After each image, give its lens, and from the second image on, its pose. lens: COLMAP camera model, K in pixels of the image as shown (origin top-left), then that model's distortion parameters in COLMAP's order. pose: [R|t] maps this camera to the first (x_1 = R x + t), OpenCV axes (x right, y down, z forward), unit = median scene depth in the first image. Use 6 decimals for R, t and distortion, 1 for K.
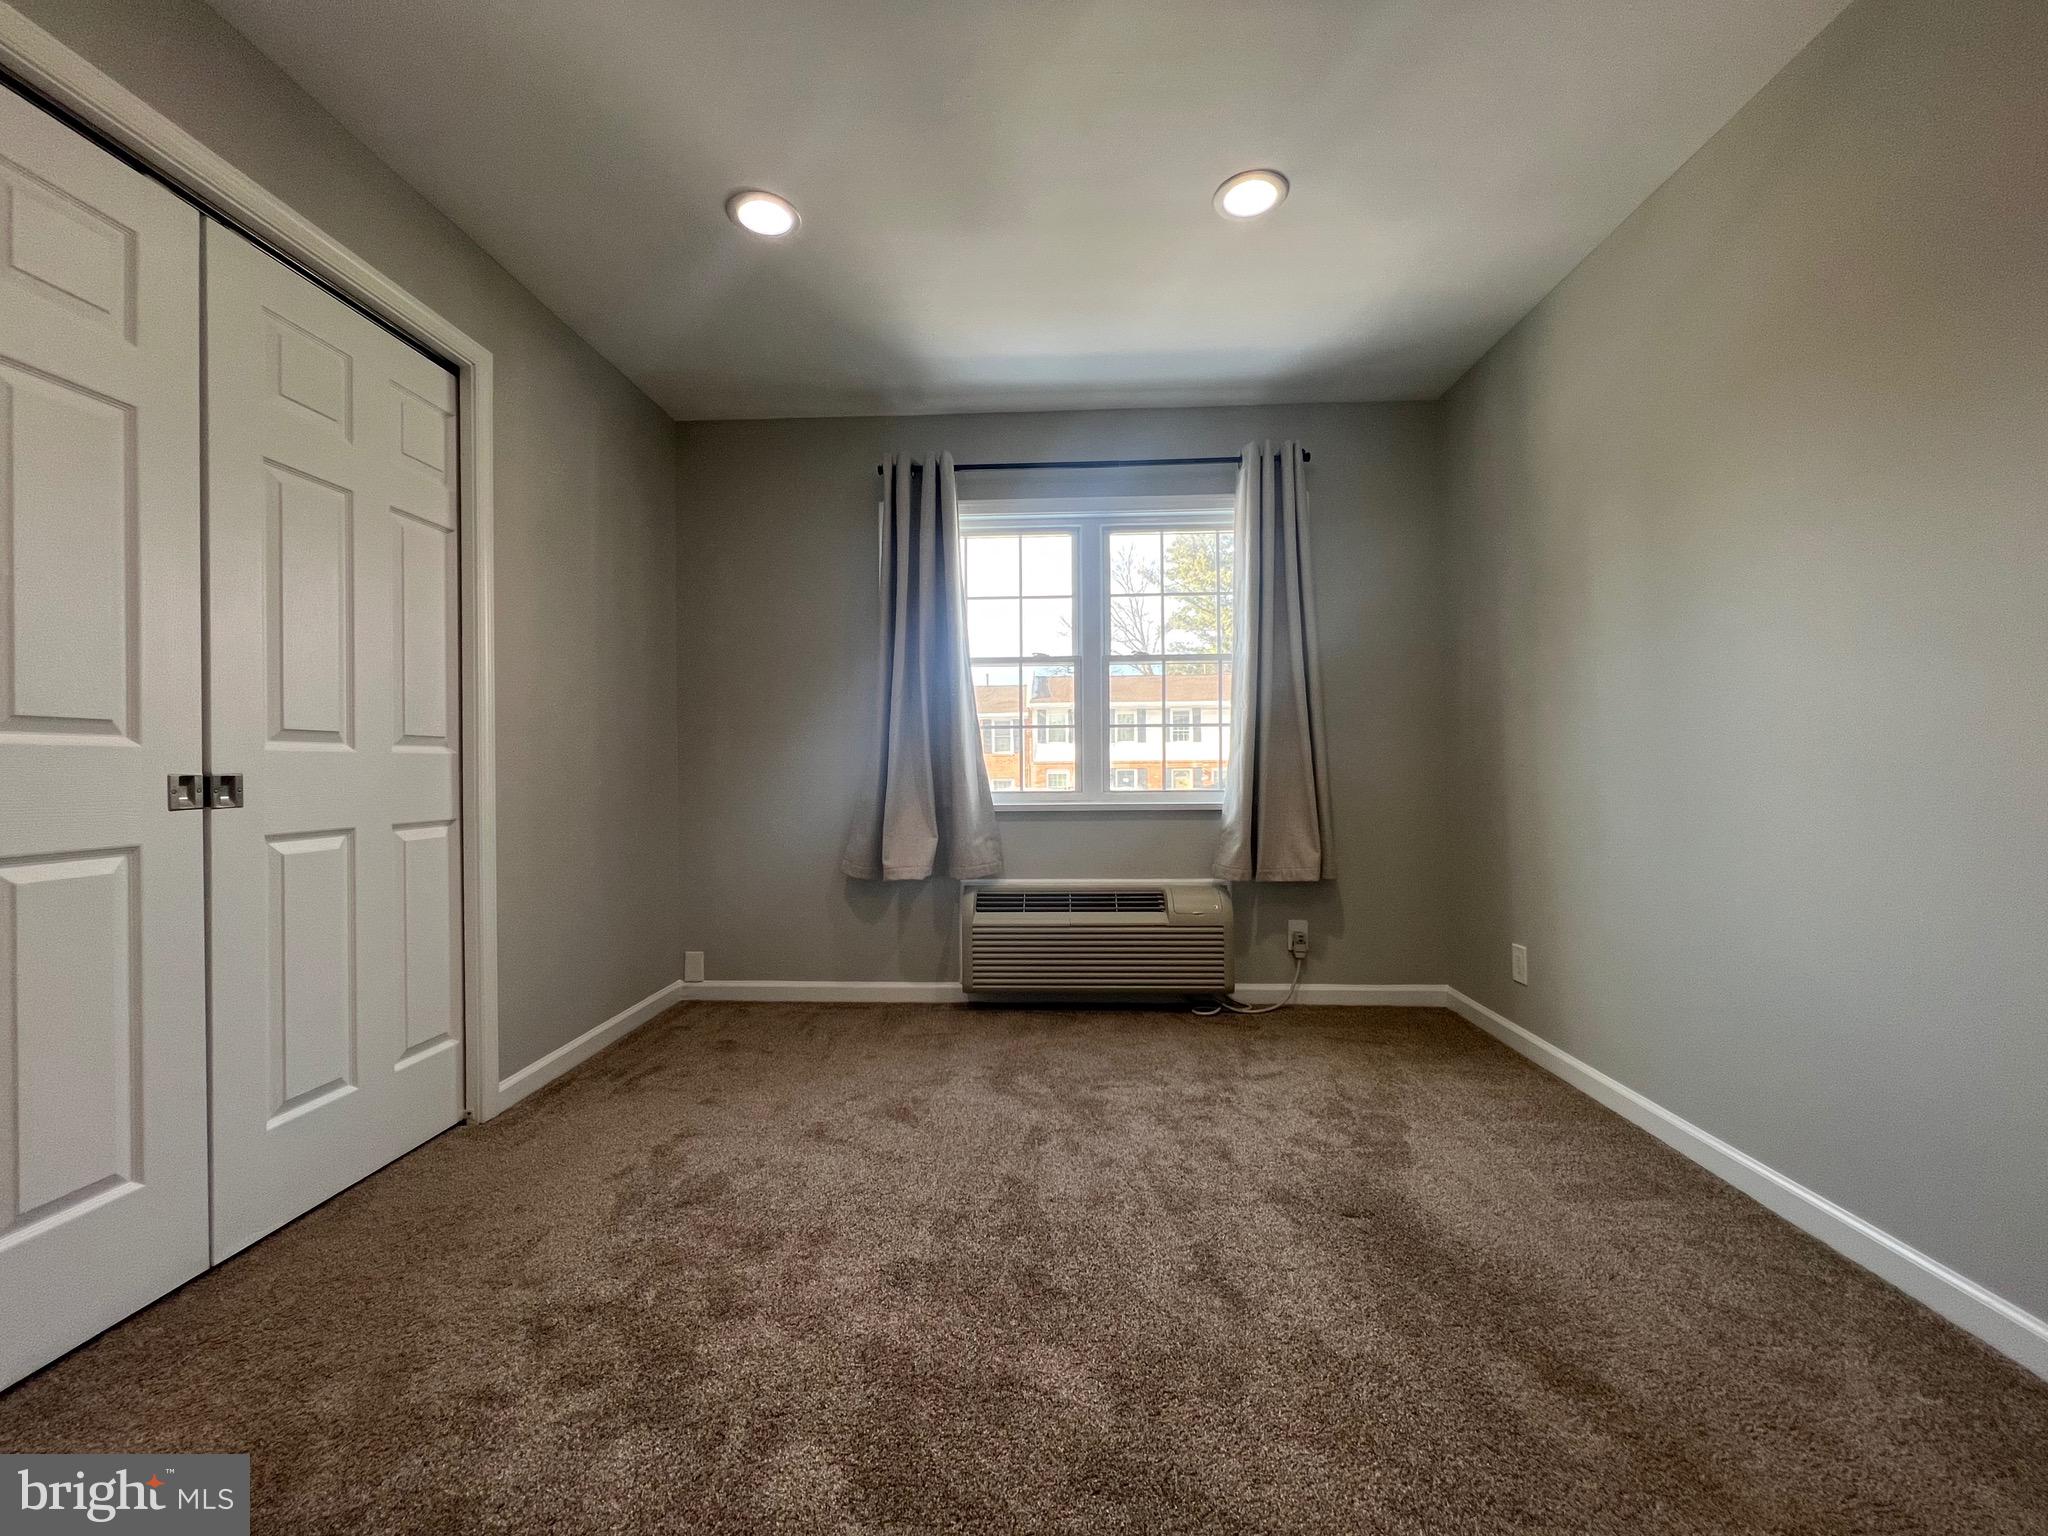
lens RADIAL K [[823.7, 0, 1022.0], [0, 823.7, 763.5], [0, 0, 1]] dist [-0.001506, 0.000390]
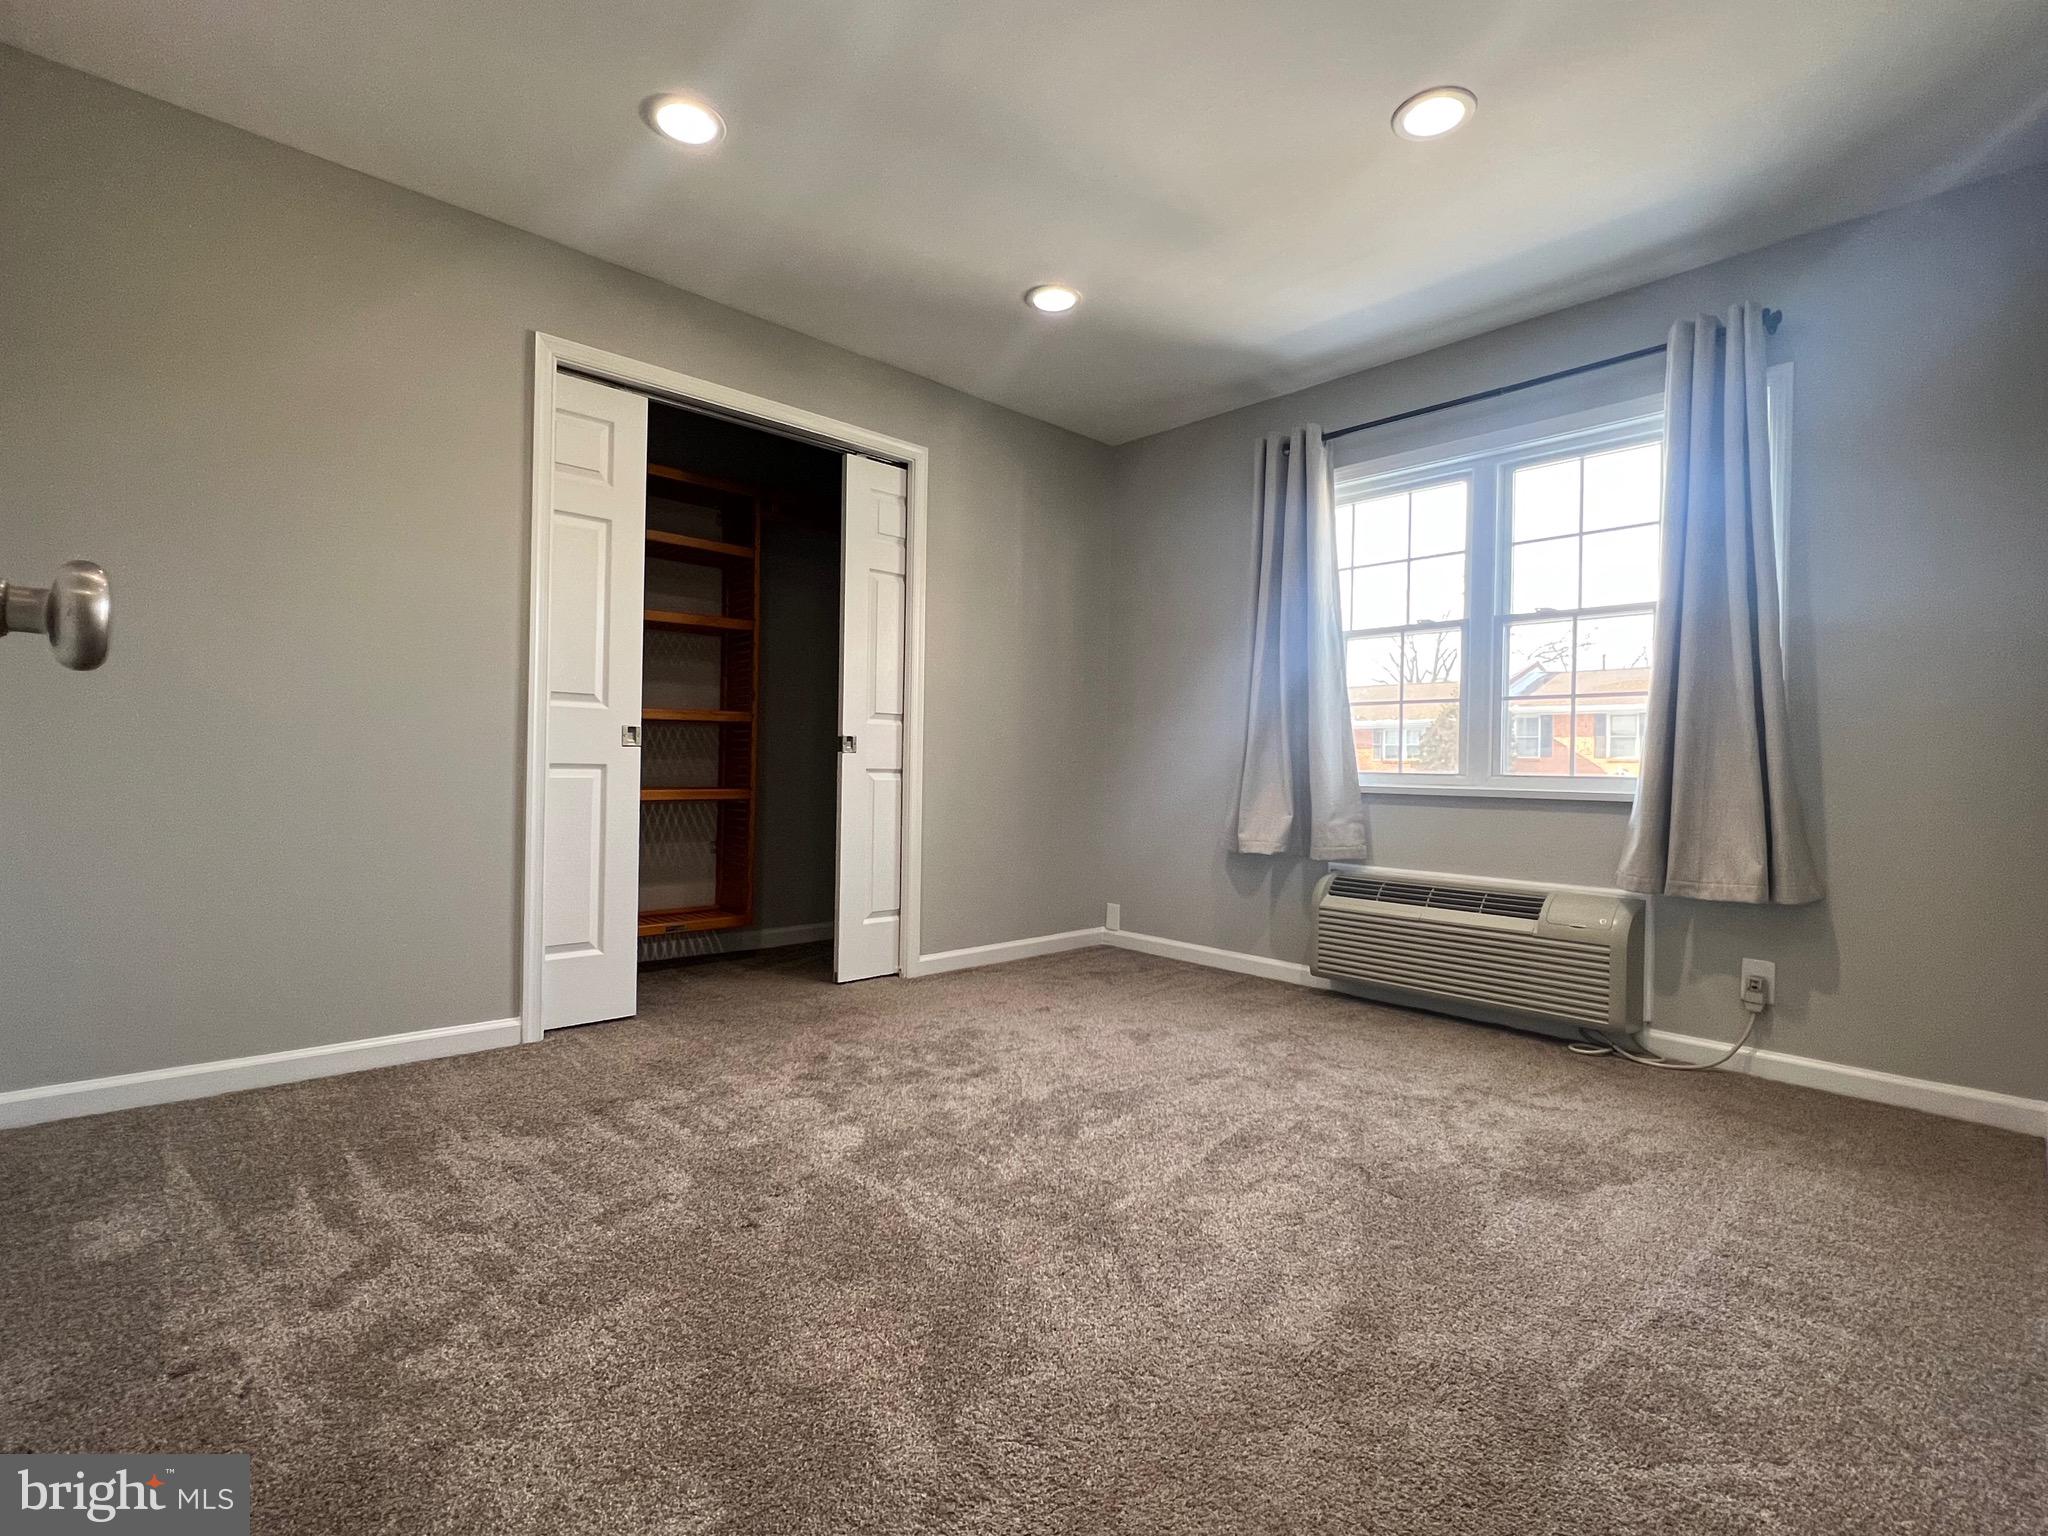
lens RADIAL K [[953.8, 0, 1018.7], [0, 953.8, 764.1], [0, 0, 1]] dist [-0.002120, -0.000285]
pose [[0.715872, 0.020573, -0.697928, 0.585145], [-0.023335, 0.999712, 0.005534, 0.037840], [0.697841, 0.012324, 0.716146, -0.069112]]
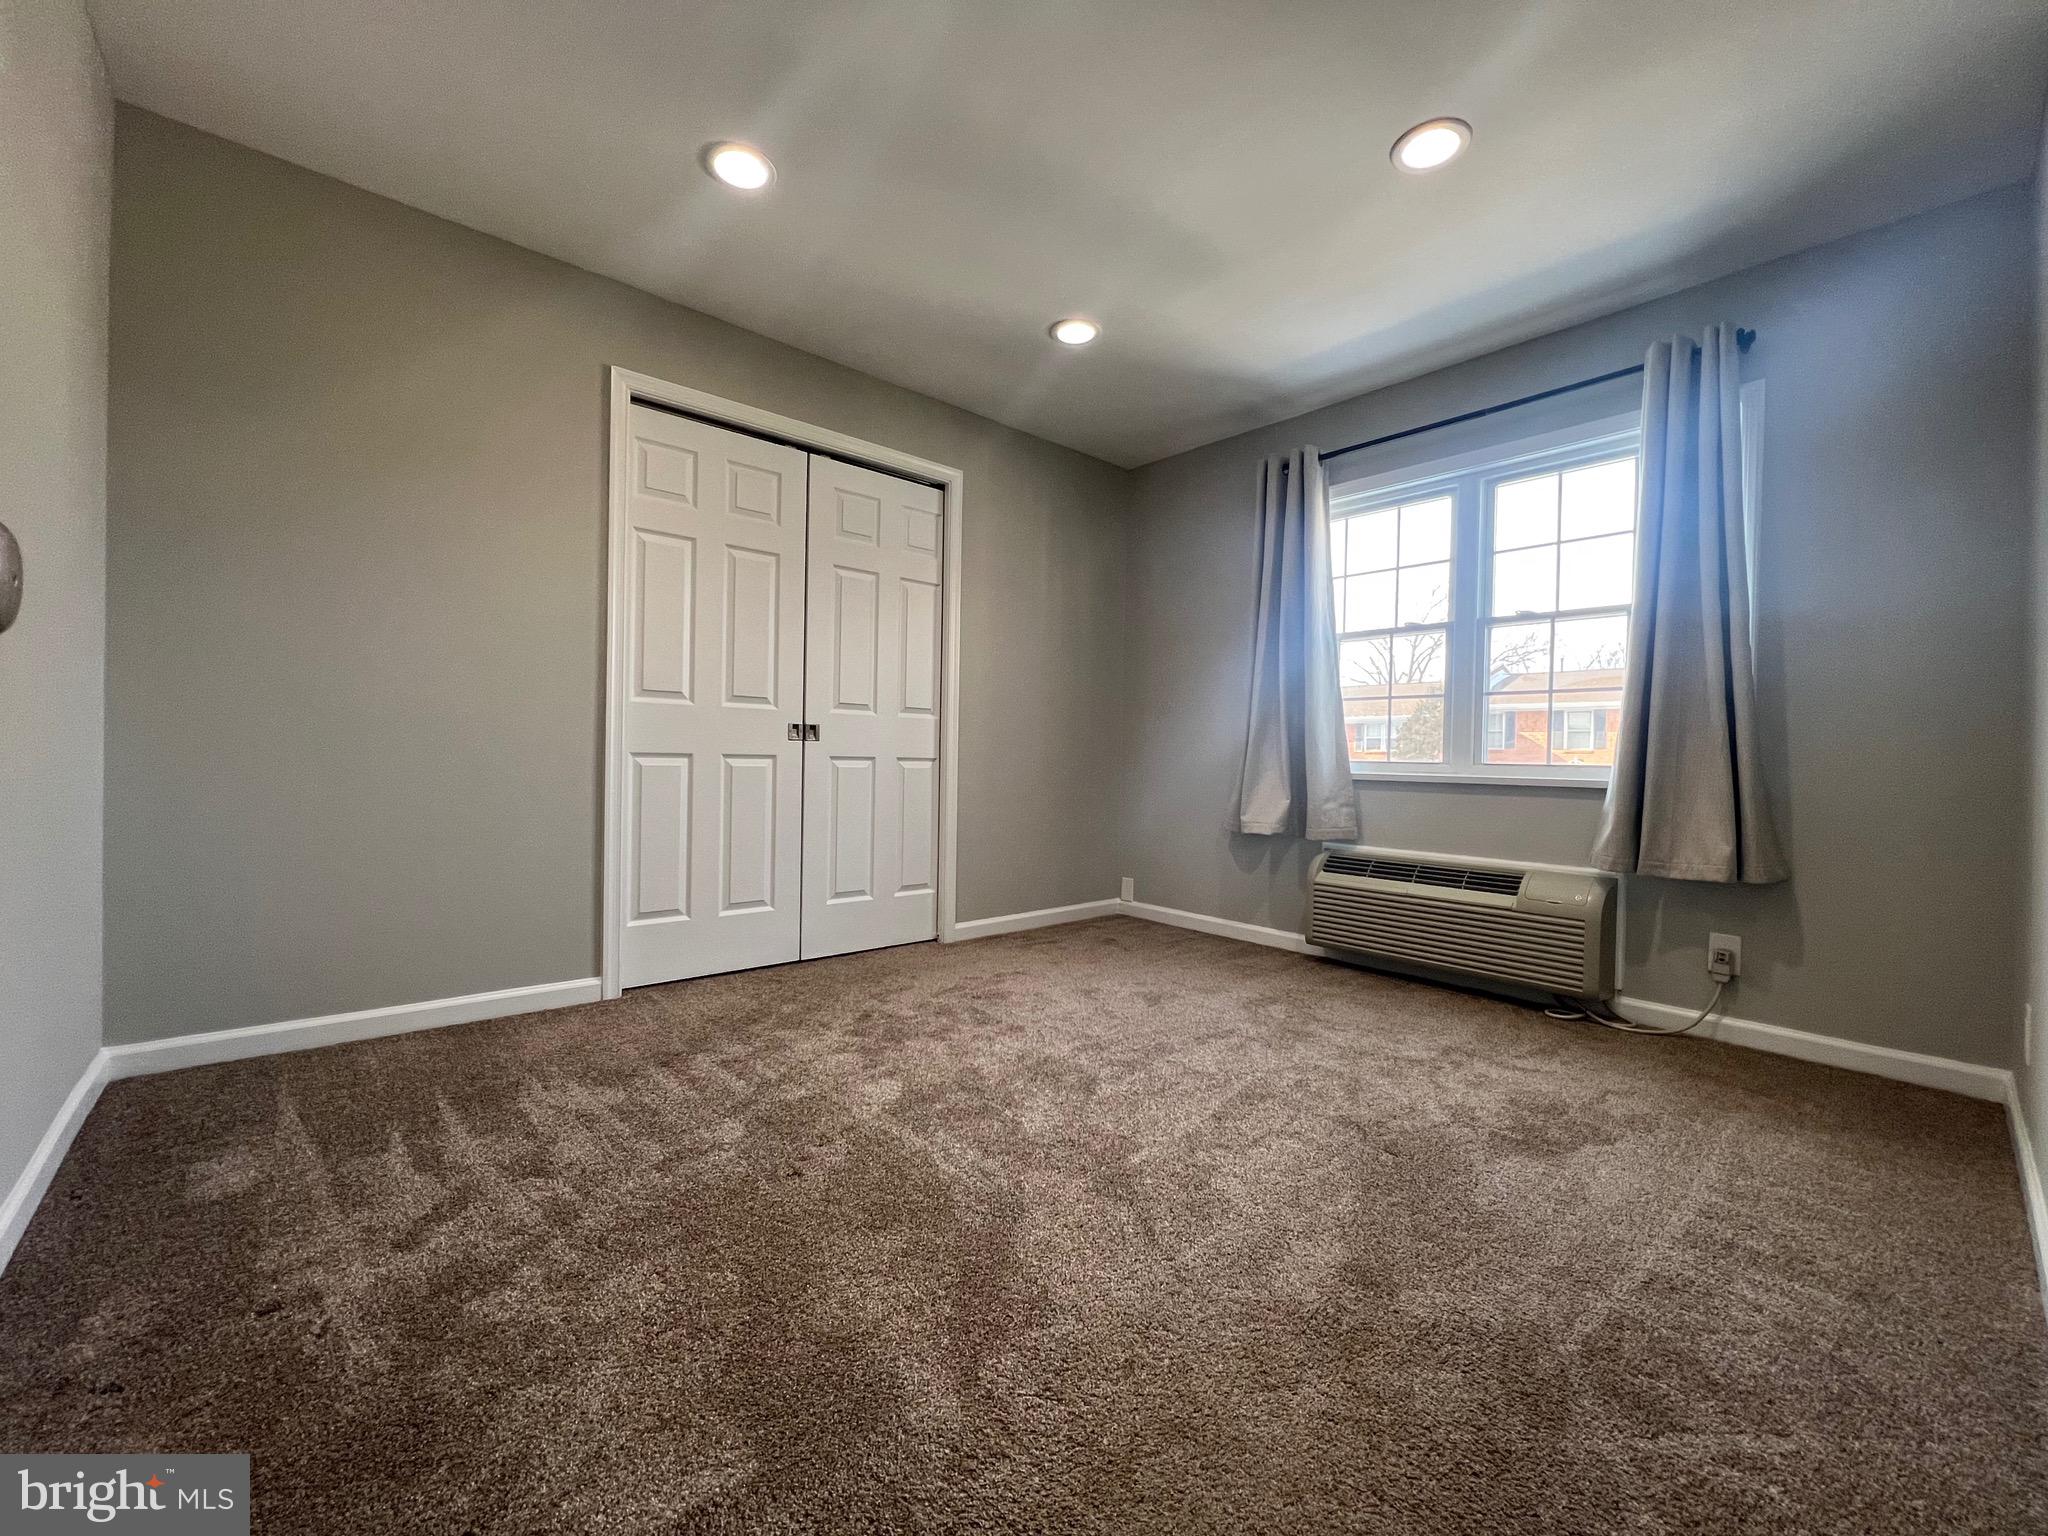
lens RADIAL K [[823.7, 0, 1022.0], [0, 823.7, 763.5], [0, 0, 1]] dist [-0.001506, 0.000390]
pose [[0.695947, 0.029182, -0.717500, 0.554147], [-0.024227, 0.999559, 0.017154, 0.039907], [0.717685, 0.005445, 0.696347, -0.032984]]
